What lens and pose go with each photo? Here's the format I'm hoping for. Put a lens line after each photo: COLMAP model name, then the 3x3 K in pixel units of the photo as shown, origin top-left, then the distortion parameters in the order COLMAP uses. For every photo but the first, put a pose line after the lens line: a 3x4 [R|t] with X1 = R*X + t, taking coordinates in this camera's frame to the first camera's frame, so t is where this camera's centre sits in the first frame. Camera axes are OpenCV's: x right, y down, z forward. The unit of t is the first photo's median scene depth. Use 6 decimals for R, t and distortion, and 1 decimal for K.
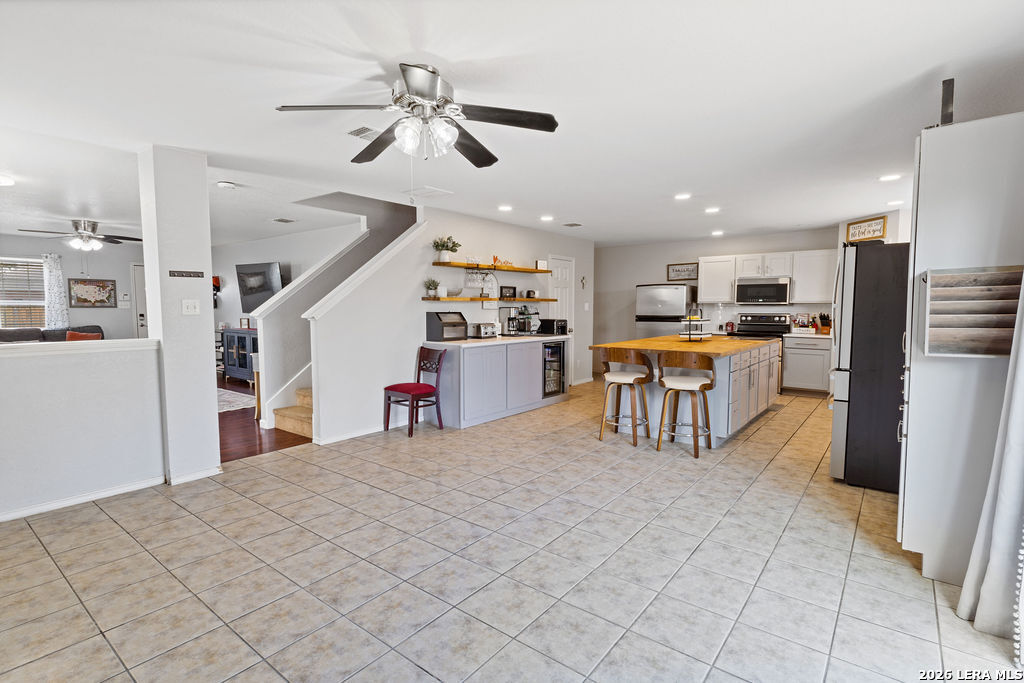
lens RADIAL K [[494.4, 0, 514.9], [0, 494.4, 339.7], [0, 0, 1]] dist [0.000658, 0.000766]
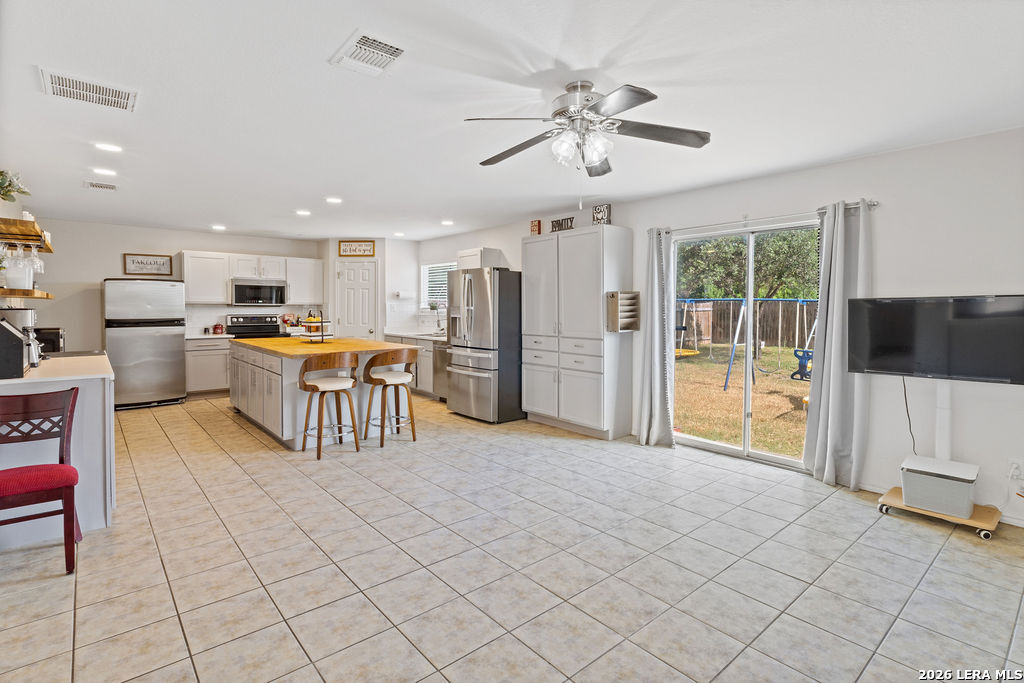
lens RADIAL K [[494.4, 0, 512.3], [0, 494.4, 321.0], [0, 0, 1]] dist [0.000658, 0.000766]
pose [[0.200632, -0.025265, 0.979341, -0.673862], [0.062520, 0.997960, 0.012937, -0.036190], [-0.977670, 0.058632, 0.201802, 0.514822]]
